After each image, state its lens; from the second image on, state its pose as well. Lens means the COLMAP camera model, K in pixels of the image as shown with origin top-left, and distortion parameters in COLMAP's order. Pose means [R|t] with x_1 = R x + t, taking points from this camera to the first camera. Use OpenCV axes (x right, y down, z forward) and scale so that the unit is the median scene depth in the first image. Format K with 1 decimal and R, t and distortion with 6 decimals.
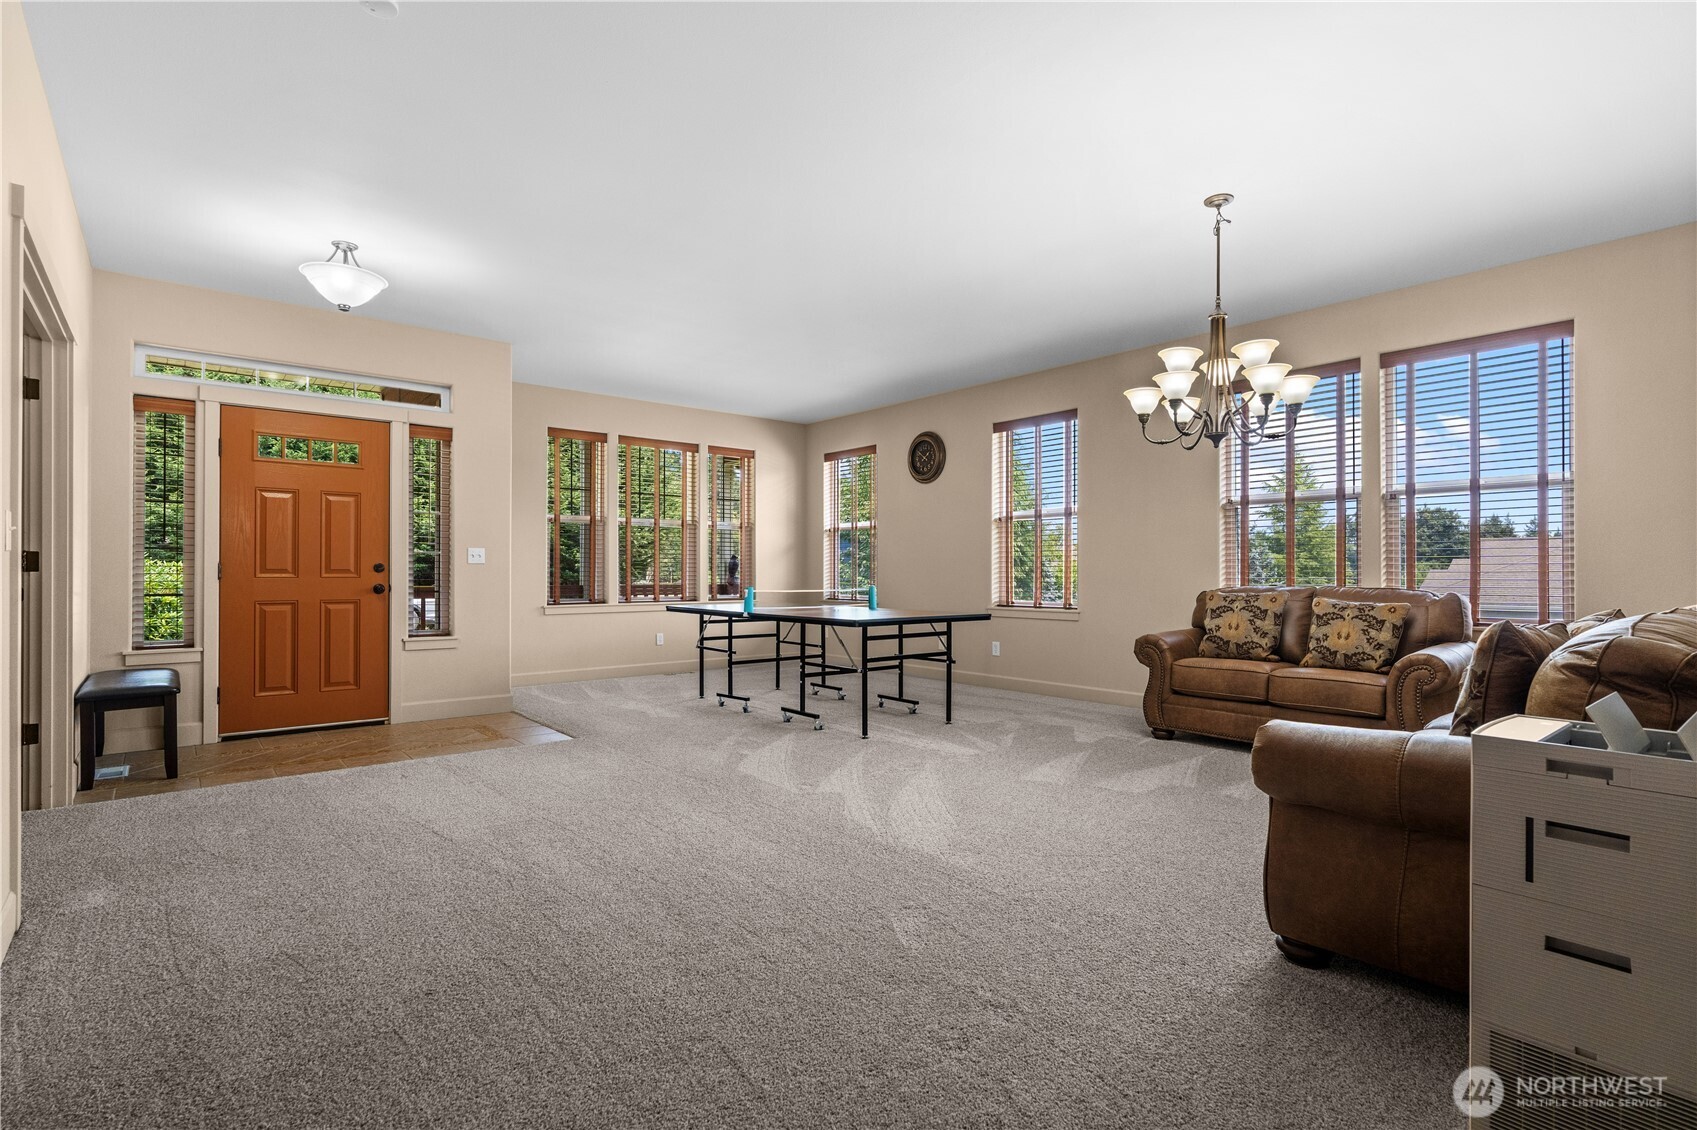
lens RADIAL K [[821.5, 0, 855.7], [0, 821.5, 568.6], [0, 0, 1]] dist [0.000551, -0.000416]
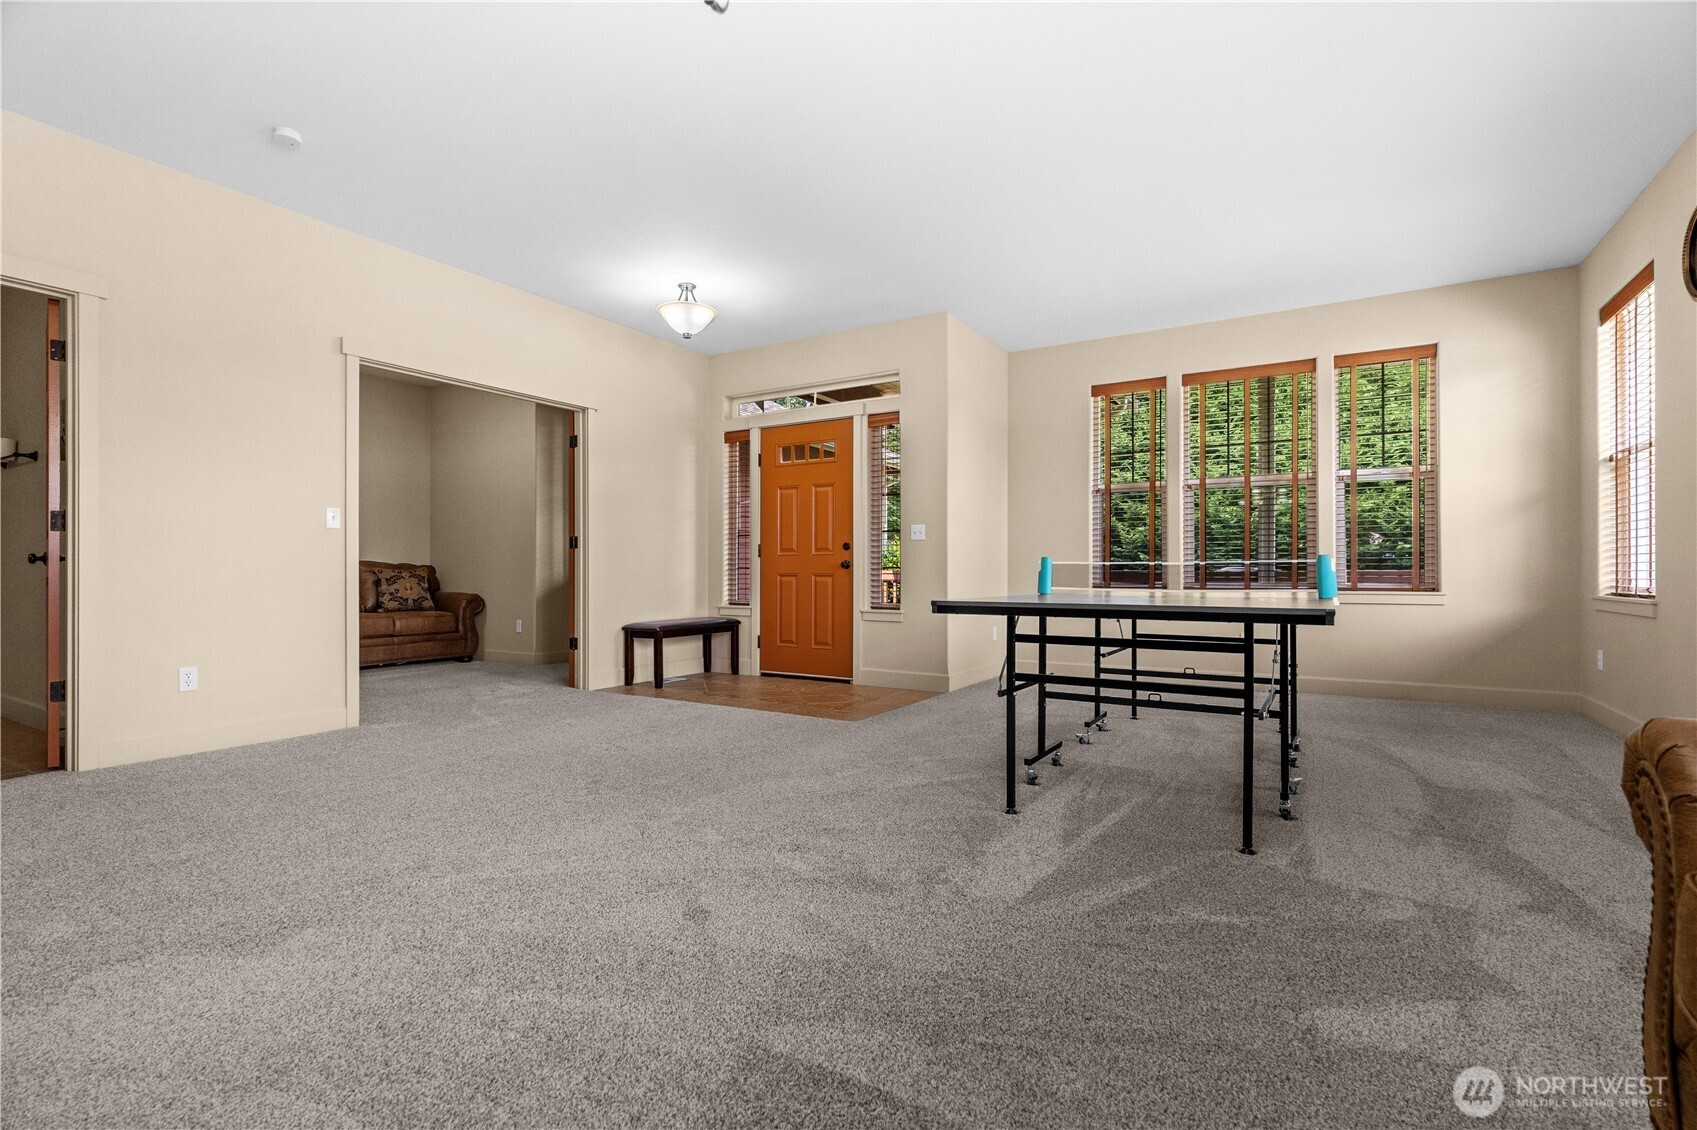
lens RADIAL K [[779.1, 0, 863.0], [0, 779.1, 566.0], [0, 0, 1]] dist [-0.000122, -0.000060]
pose [[0.307272, -0.010974, -0.951558, 0.462061], [0.001376, 0.999938, -0.011087, 0.038616], [0.951621, 0.002098, 0.307268, 0.687969]]
